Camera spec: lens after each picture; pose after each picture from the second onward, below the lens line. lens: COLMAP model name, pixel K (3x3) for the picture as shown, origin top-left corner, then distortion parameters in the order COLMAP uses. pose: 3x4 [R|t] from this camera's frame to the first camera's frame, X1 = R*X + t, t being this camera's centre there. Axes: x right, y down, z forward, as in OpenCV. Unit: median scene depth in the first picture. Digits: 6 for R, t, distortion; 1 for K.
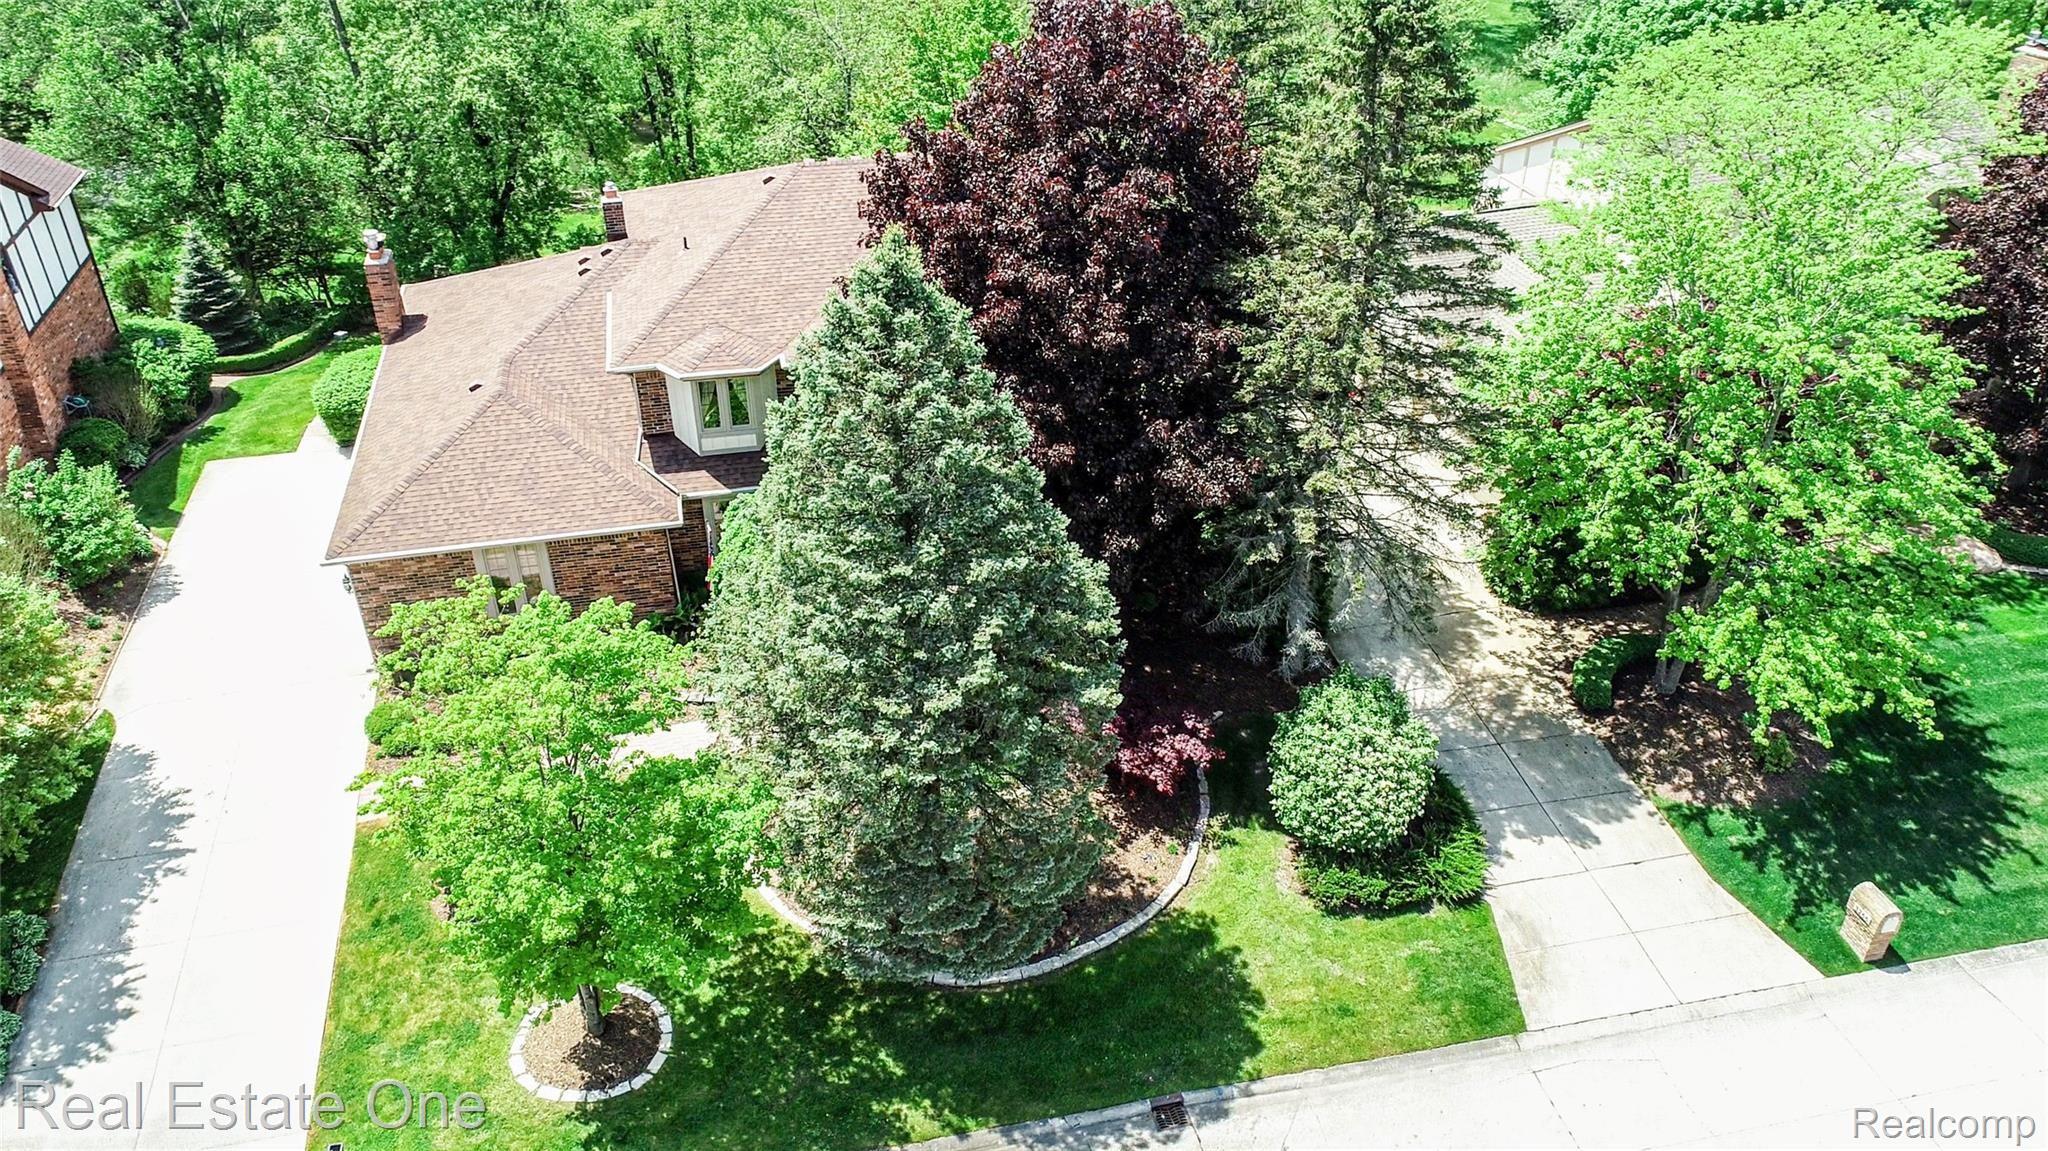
lens RADIAL K [[1540.3, 0, 1025.3], [0, 1540.3, 573.7], [0, 0, 1]] dist [0.003008, 0.000001]
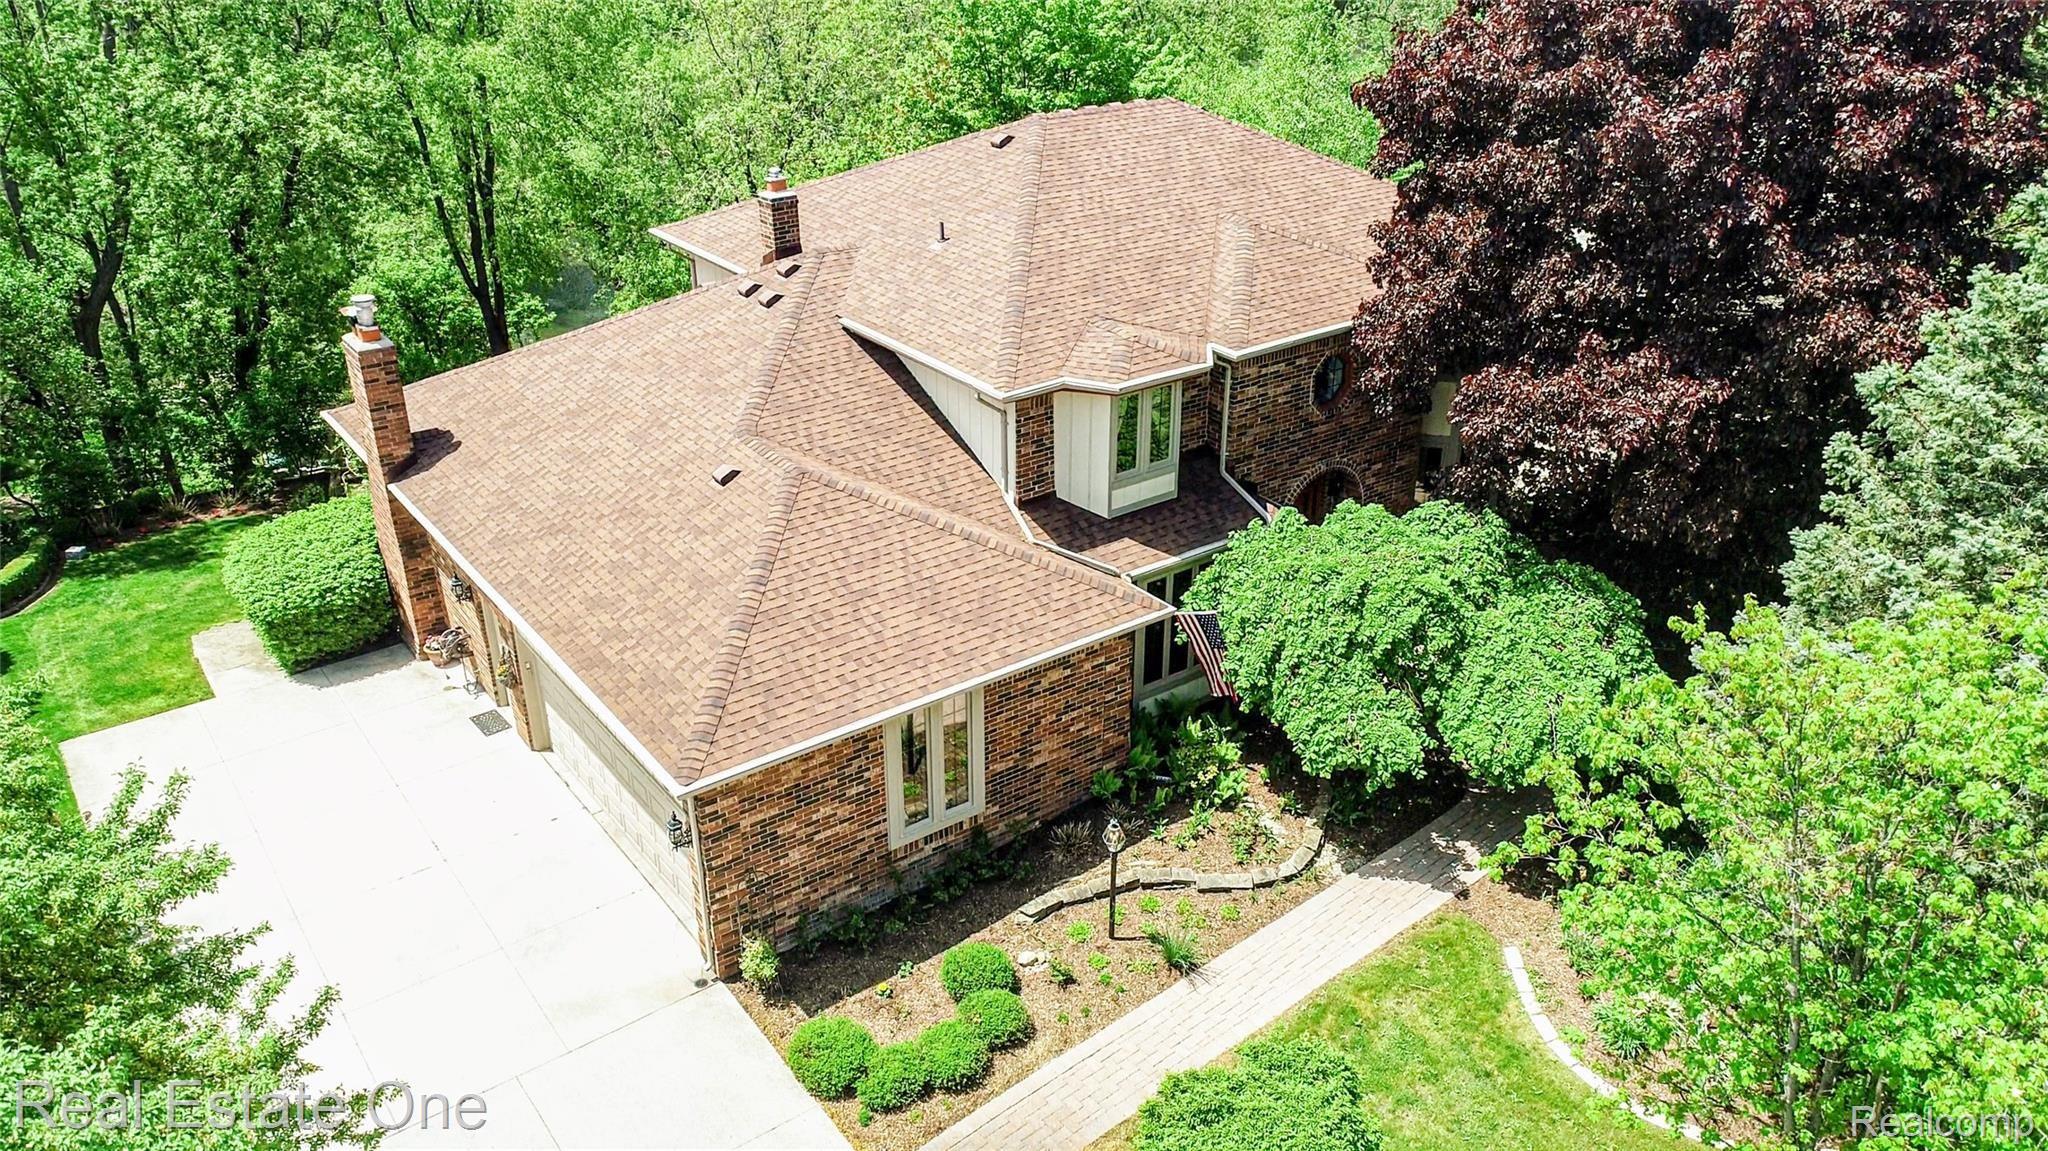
lens RADIAL K [[1540.3, 0, 1022.9], [0, 1540.3, 578.5], [0, 0, 1]] dist [0.003008, 0.000001]
pose [[0.915840, -0.184176, 0.356815, -0.479689], [0.223482, 0.972055, -0.071870, -0.013217], [-0.333607, 0.145563, 0.931406, 0.409288]]
